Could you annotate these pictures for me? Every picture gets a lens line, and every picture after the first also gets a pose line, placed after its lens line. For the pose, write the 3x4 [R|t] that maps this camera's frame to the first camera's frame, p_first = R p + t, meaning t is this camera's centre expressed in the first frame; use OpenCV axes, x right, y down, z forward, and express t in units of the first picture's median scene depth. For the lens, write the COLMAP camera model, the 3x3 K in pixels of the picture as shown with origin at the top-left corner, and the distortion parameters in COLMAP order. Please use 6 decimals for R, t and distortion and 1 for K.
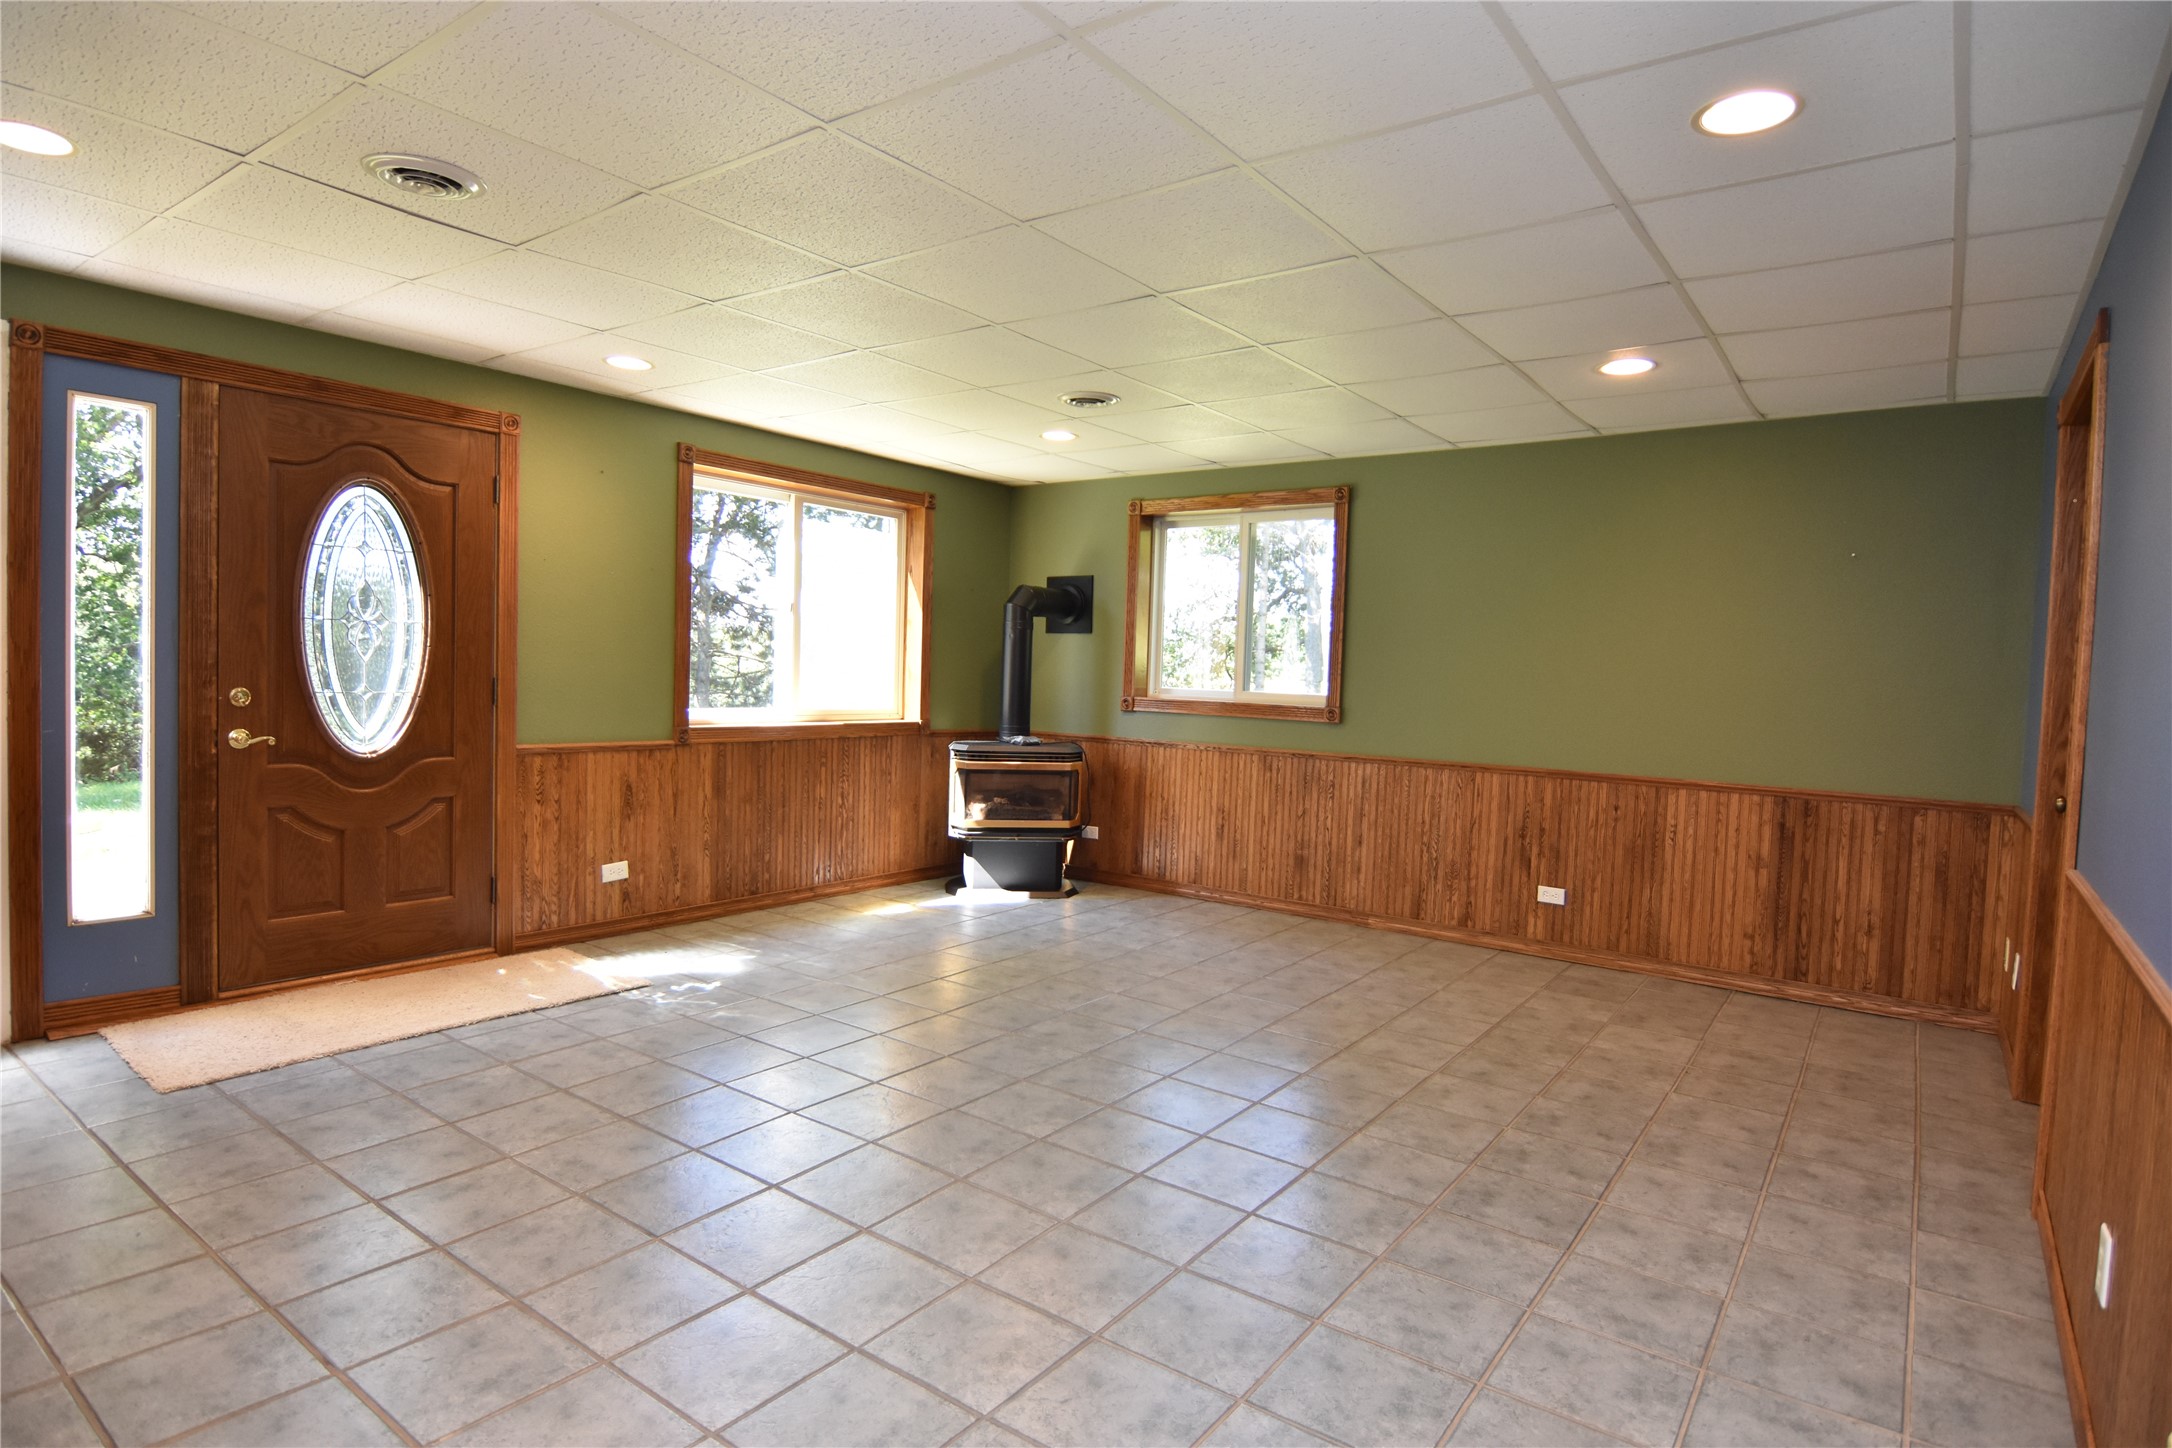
lens RADIAL K [[1157.4, 0, 1080.8], [0, 1157.4, 715.7], [0, 0, 1]] dist [0.012199, -0.025049]
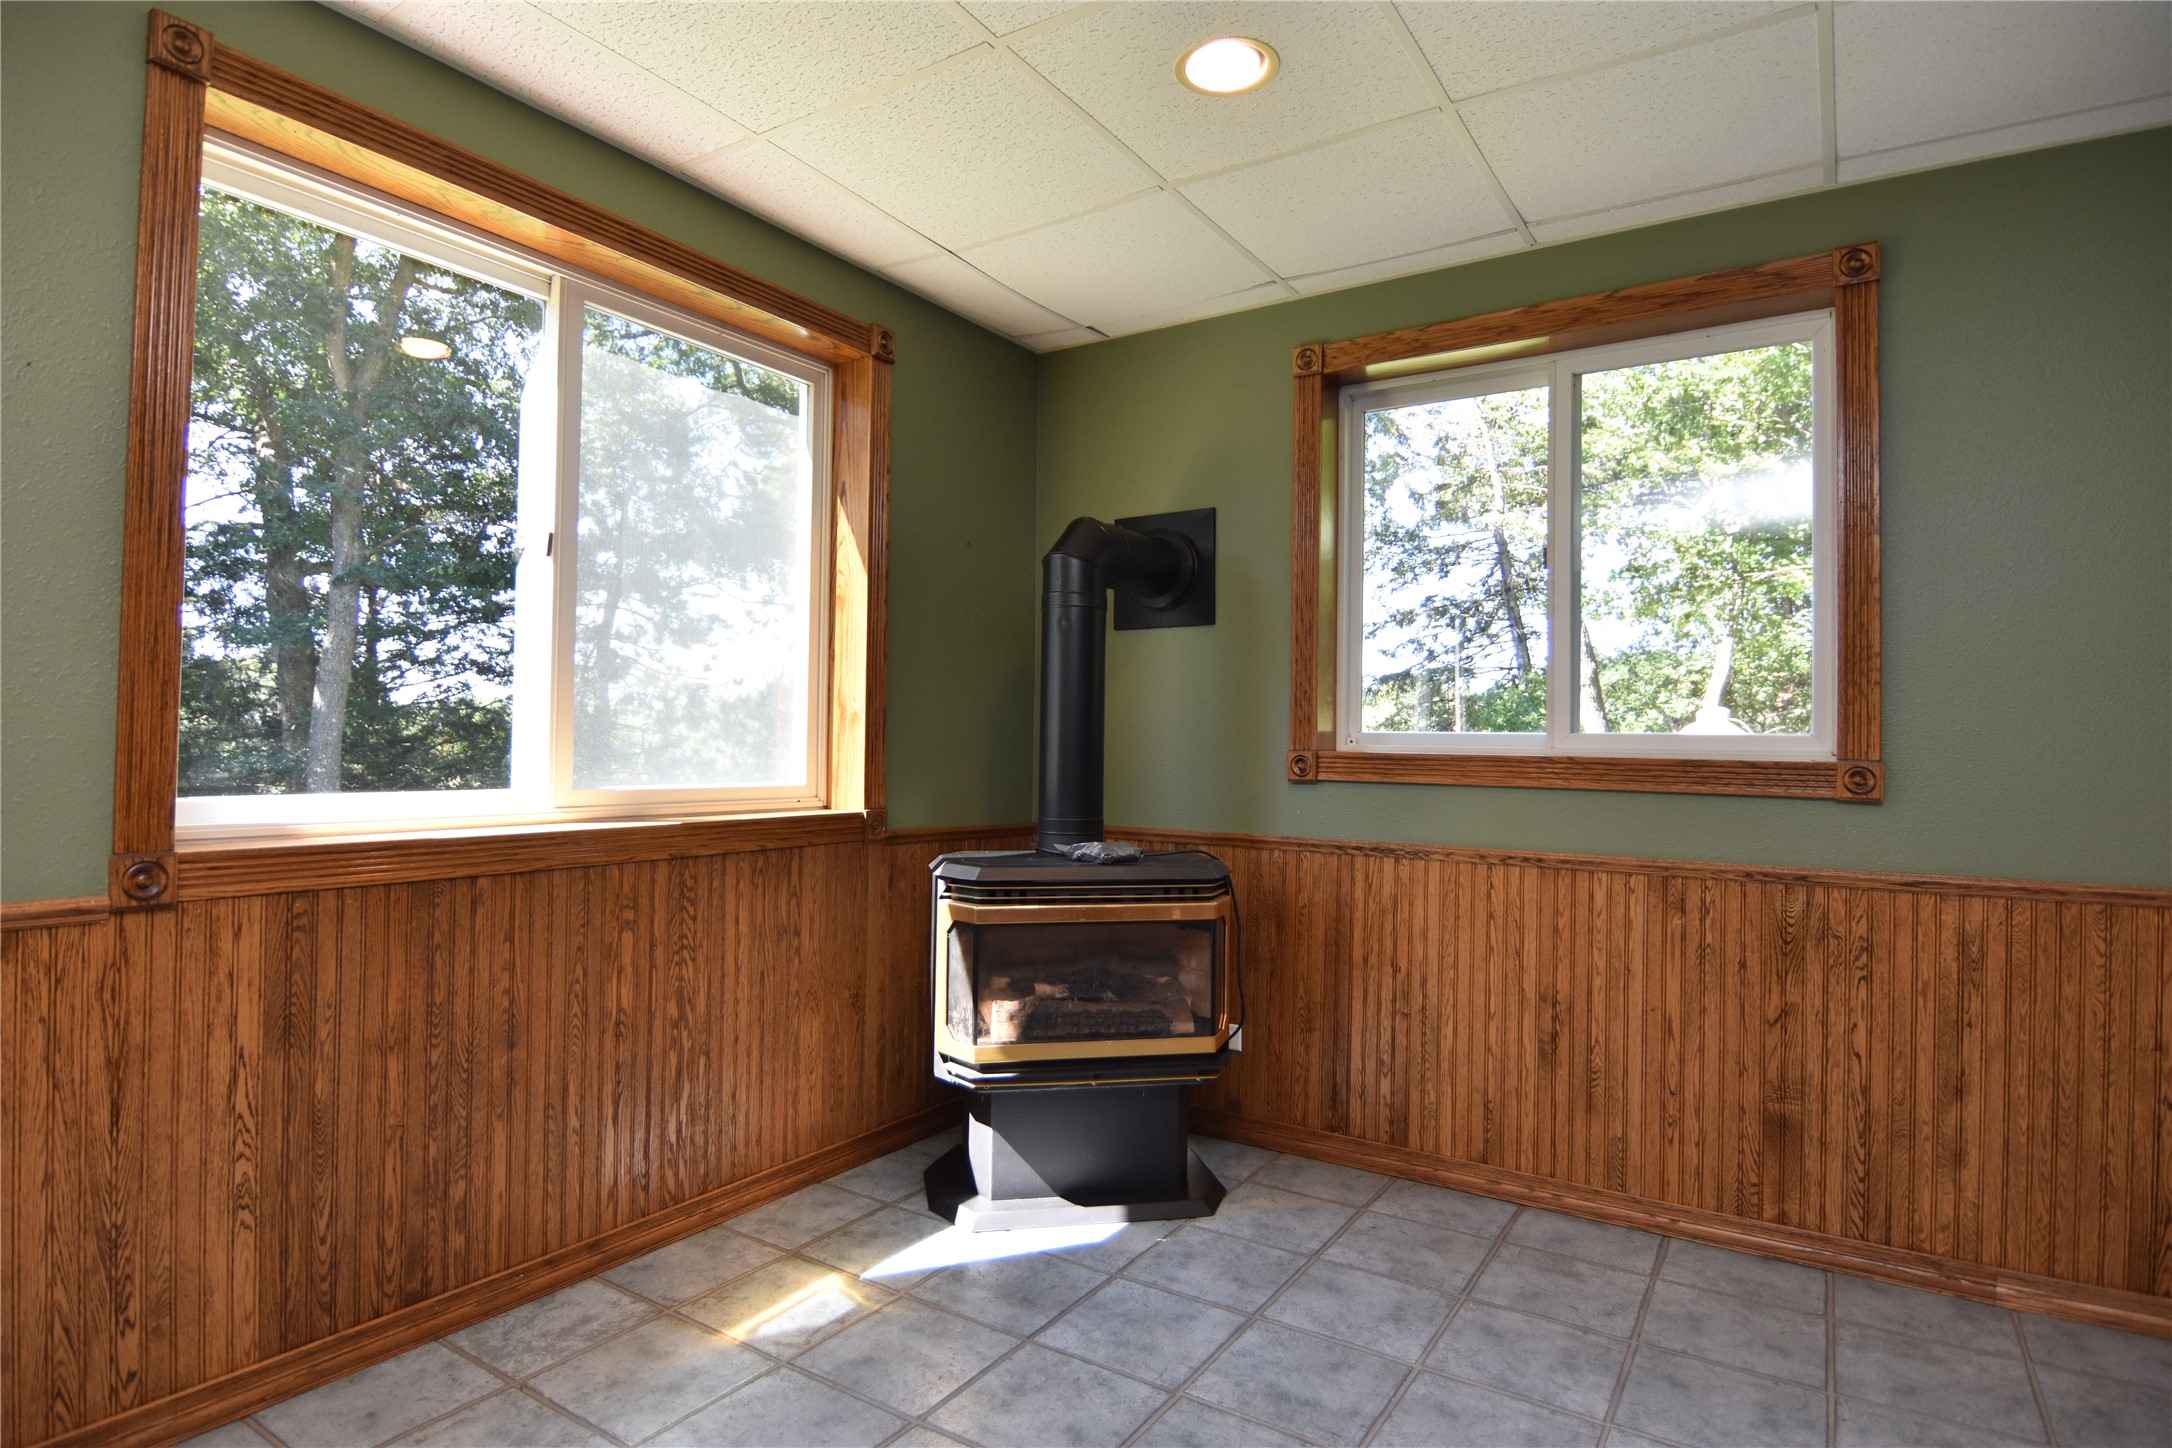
lens RADIAL K [[1157.4, 0, 1080.8], [0, 1157.4, 715.7], [0, 0, 1]] dist [0.012199, -0.025049]
pose [[0.998325, -0.016094, 0.055565, -0.081185], [0.019585, 0.997830, -0.062869, -0.002861], [-0.054432, 0.063852, 0.996474, 0.555367]]
